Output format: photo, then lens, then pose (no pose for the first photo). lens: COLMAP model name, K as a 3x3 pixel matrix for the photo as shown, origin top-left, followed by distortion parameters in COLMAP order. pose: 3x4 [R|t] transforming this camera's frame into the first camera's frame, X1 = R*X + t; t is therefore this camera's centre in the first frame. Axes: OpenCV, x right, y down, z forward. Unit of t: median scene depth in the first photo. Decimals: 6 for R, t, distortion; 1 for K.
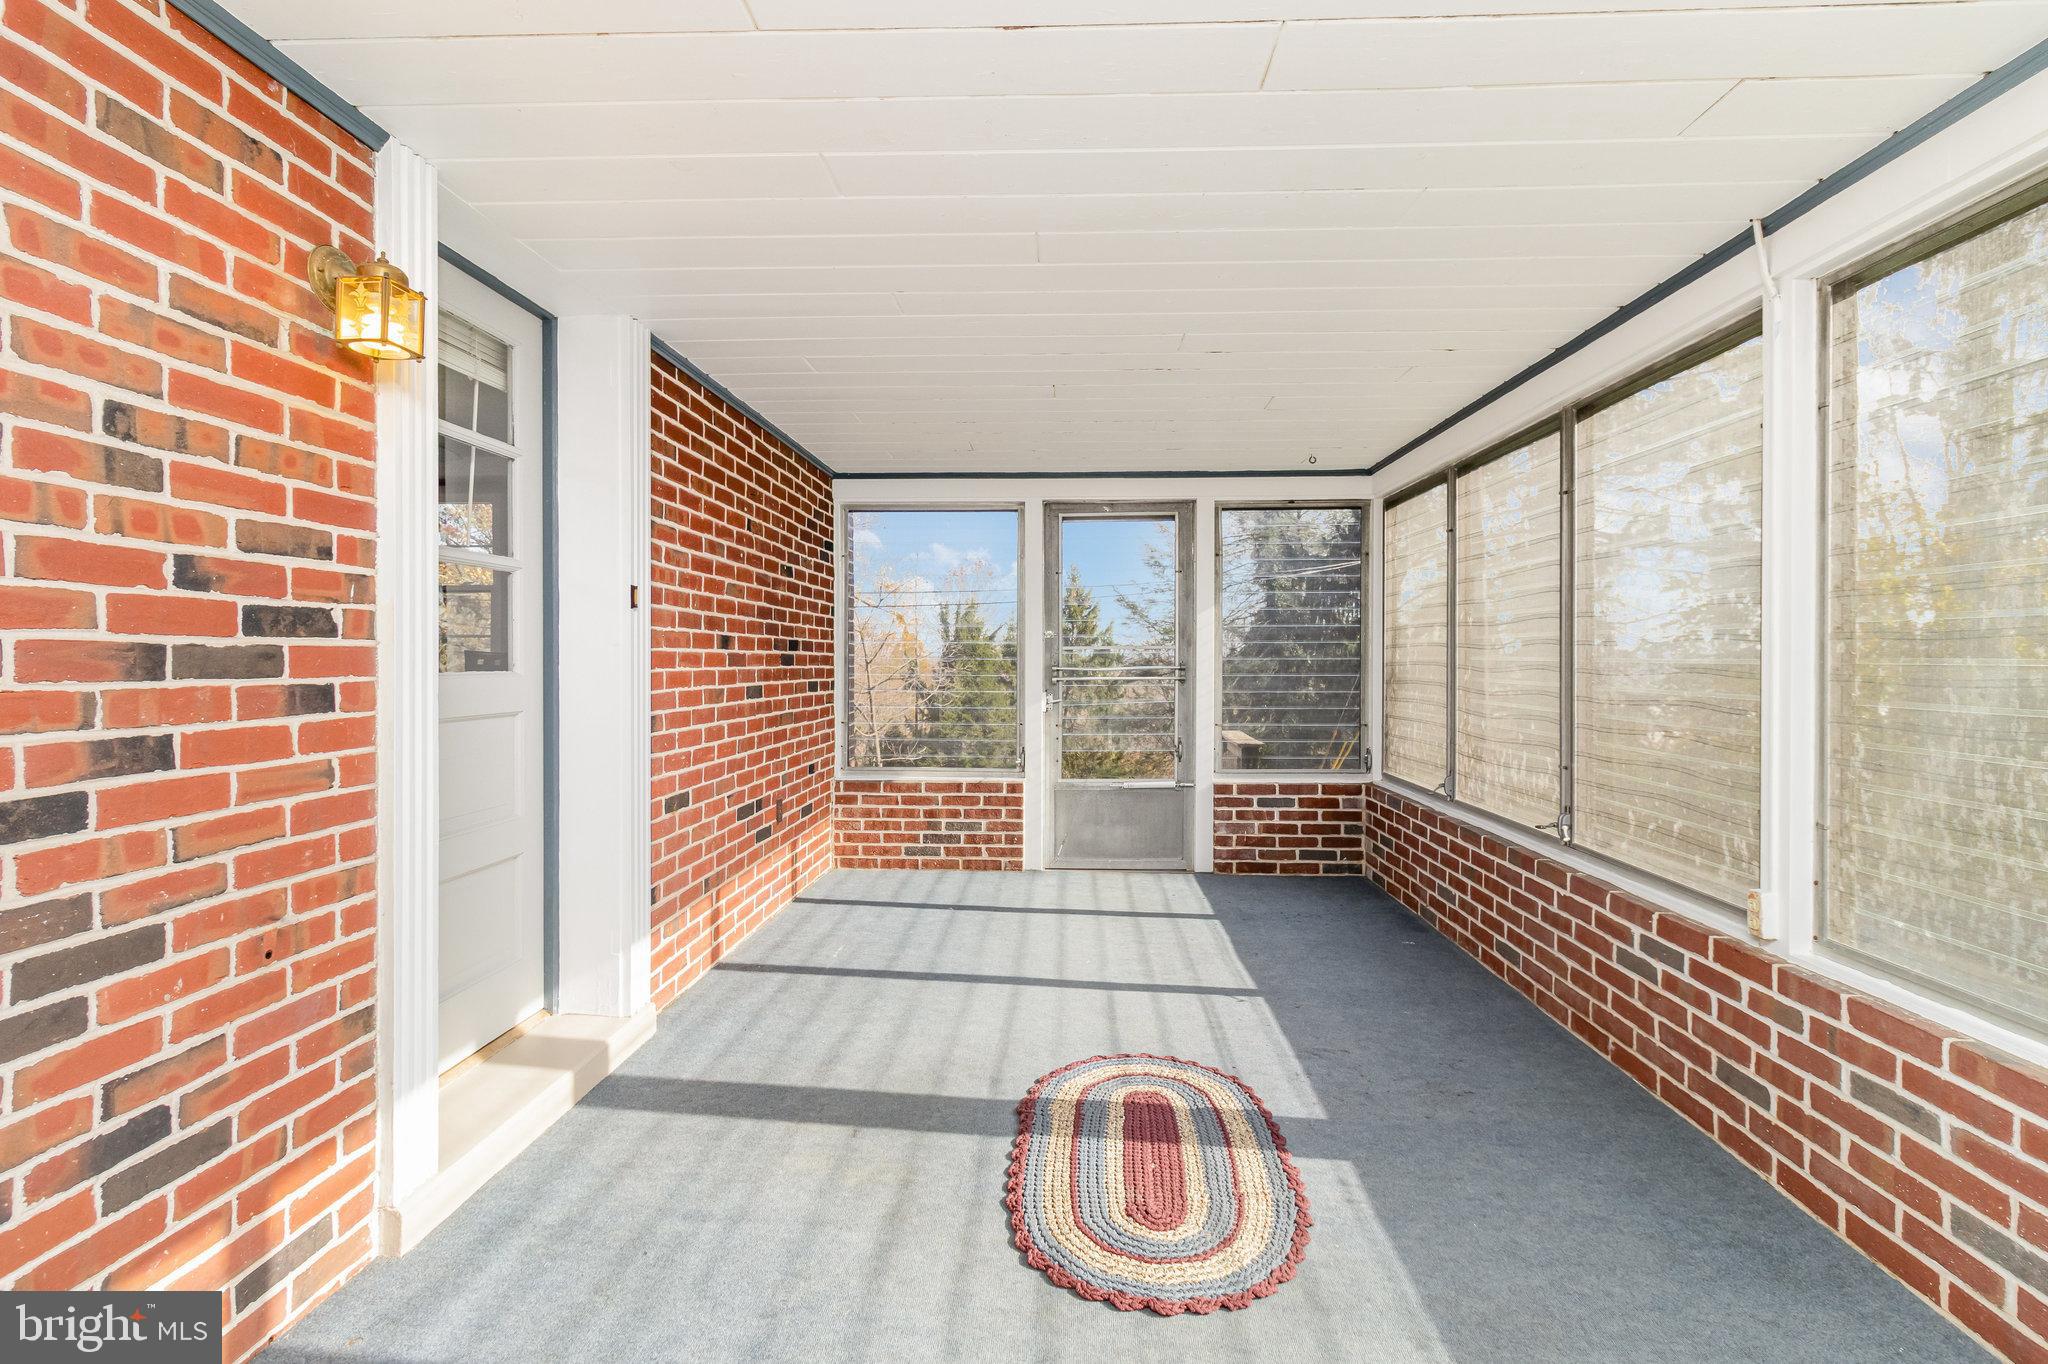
lens RADIAL K [[998.5, 0, 1031.5], [0, 998.5, 664.6], [0, 0, 1]] dist [0.008788, -0.000837]
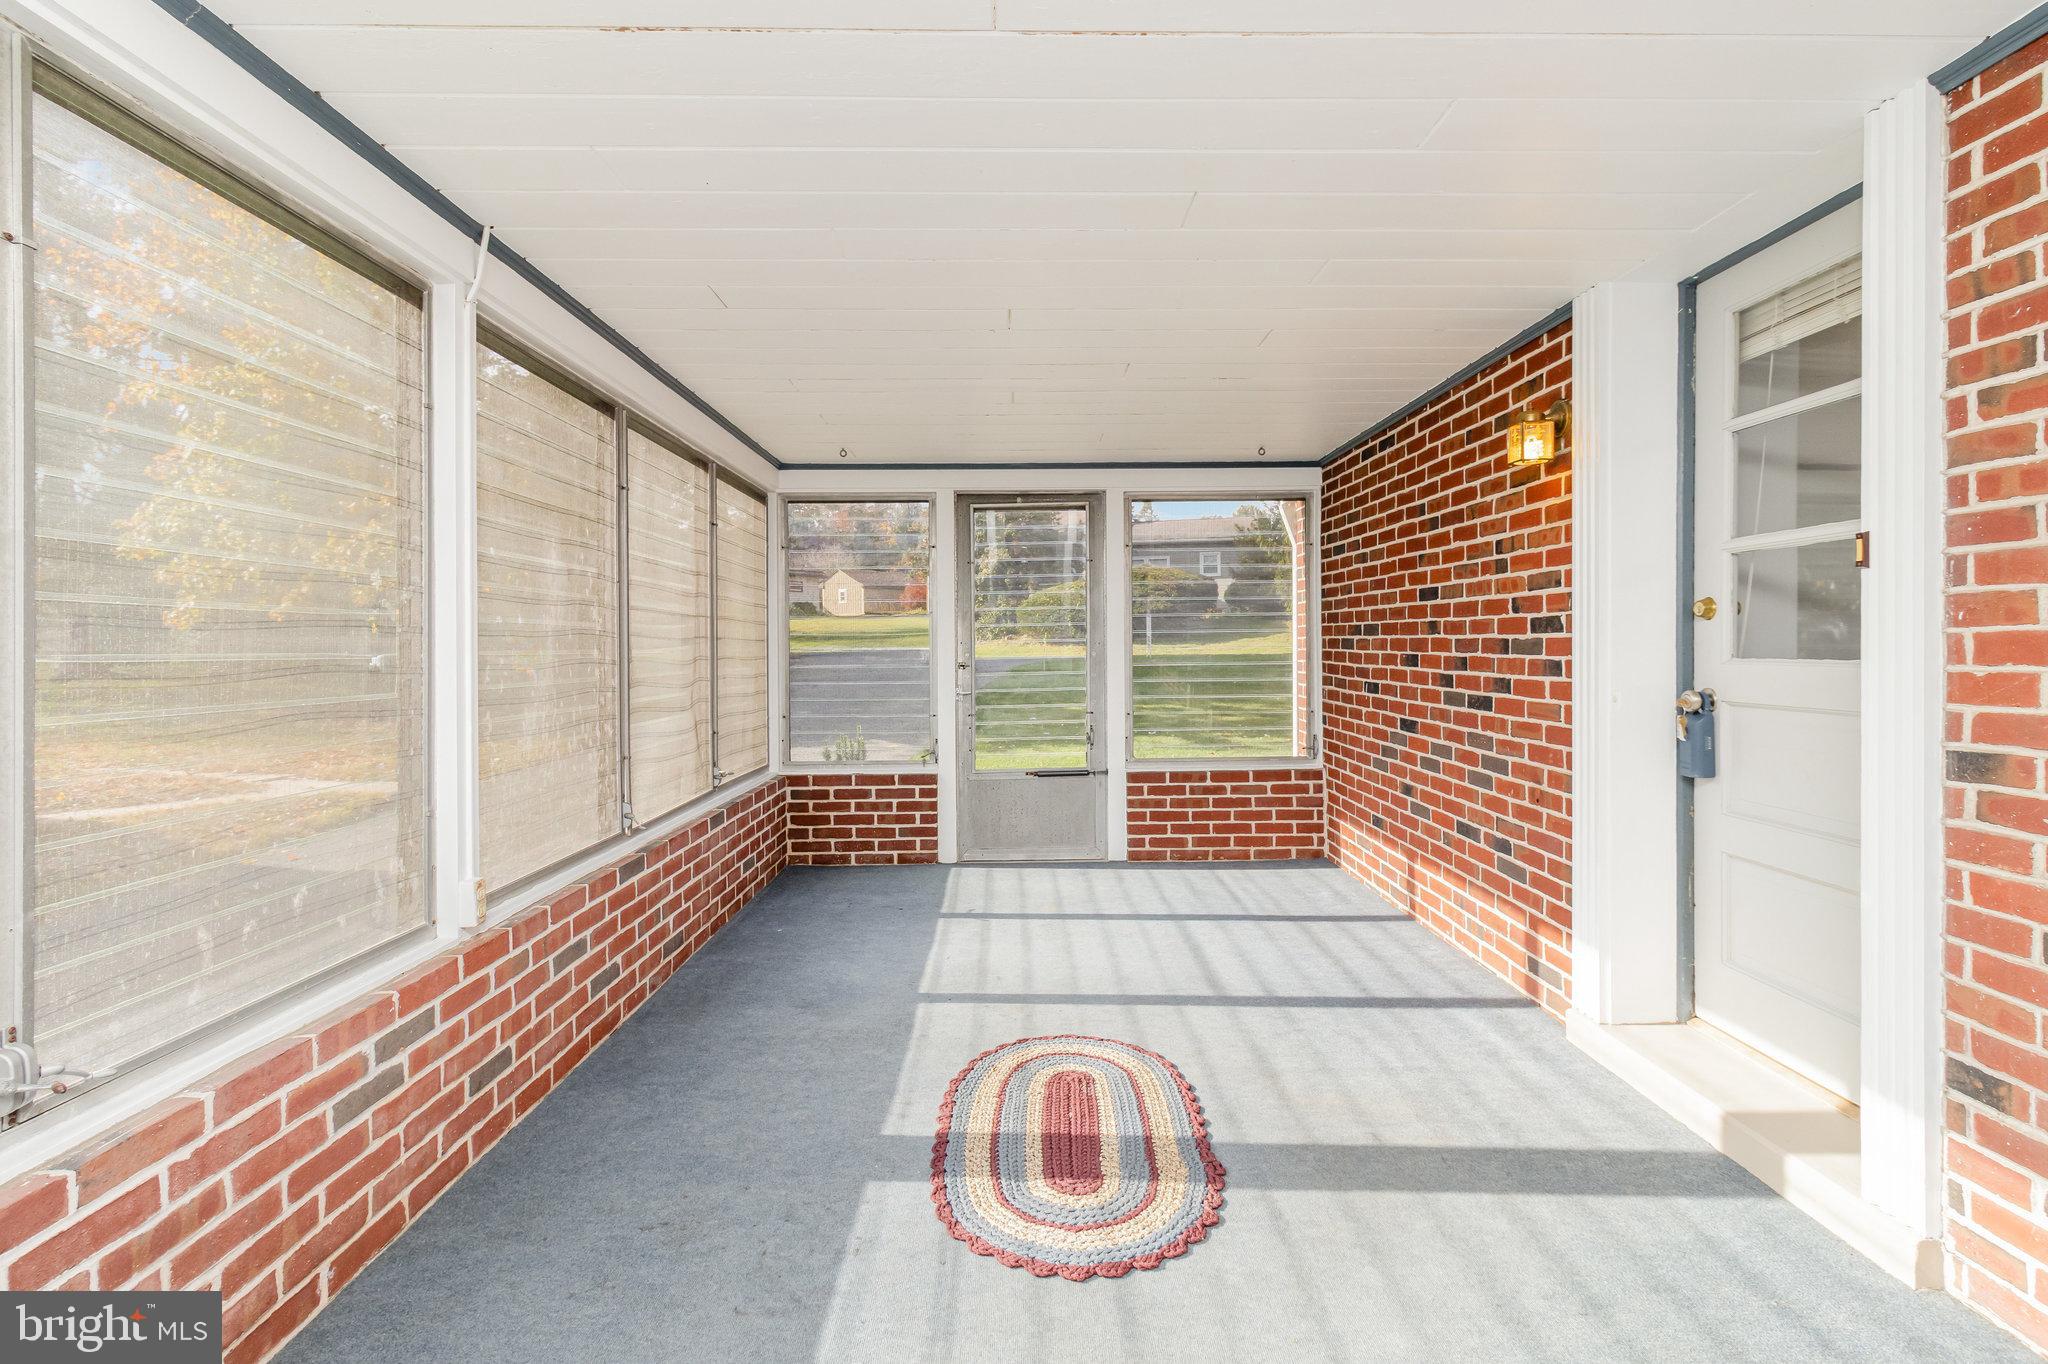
lens RADIAL K [[998.5, 0, 1022.7], [0, 998.5, 659.7], [0, 0, 1]] dist [0.008788, -0.000837]
pose [[-0.998864, 0.004752, -0.047421, 0.209206], [0.003696, 0.999744, 0.022334, -0.016452], [0.047515, 0.022134, -0.998625, 1.940221]]
